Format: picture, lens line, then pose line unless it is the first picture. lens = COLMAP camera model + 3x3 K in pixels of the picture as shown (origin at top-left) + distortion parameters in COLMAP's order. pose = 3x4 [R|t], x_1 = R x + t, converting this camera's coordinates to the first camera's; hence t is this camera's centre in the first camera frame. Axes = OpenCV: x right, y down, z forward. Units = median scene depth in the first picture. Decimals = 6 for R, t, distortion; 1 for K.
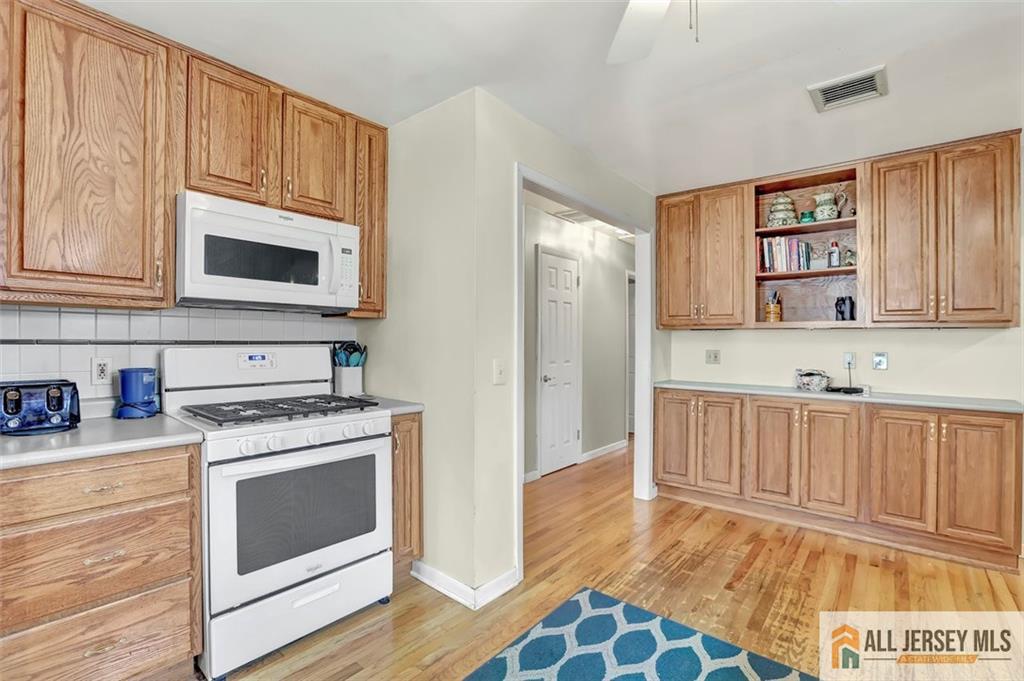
lens RADIAL K [[468.8, 0, 509.7], [0, 468.8, 336.6], [0, 0, 1]] dist [-0.024156, 0.000721]
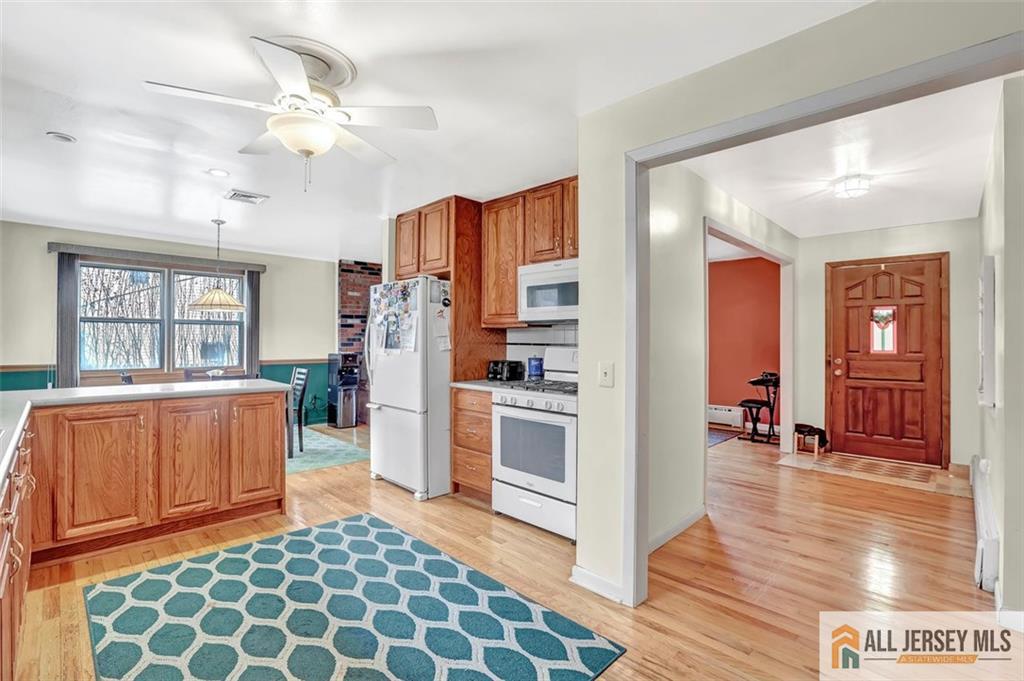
lens RADIAL K [[468.8, 0, 517.3], [0, 468.8, 340.9], [0, 0, 1]] dist [-0.024156, 0.000721]
pose [[-0.070951, -0.005273, -0.997466, 1.172989], [-0.007543, 0.999960, -0.004749, 0.006760], [0.997451, 0.007187, -0.070988, 1.031066]]
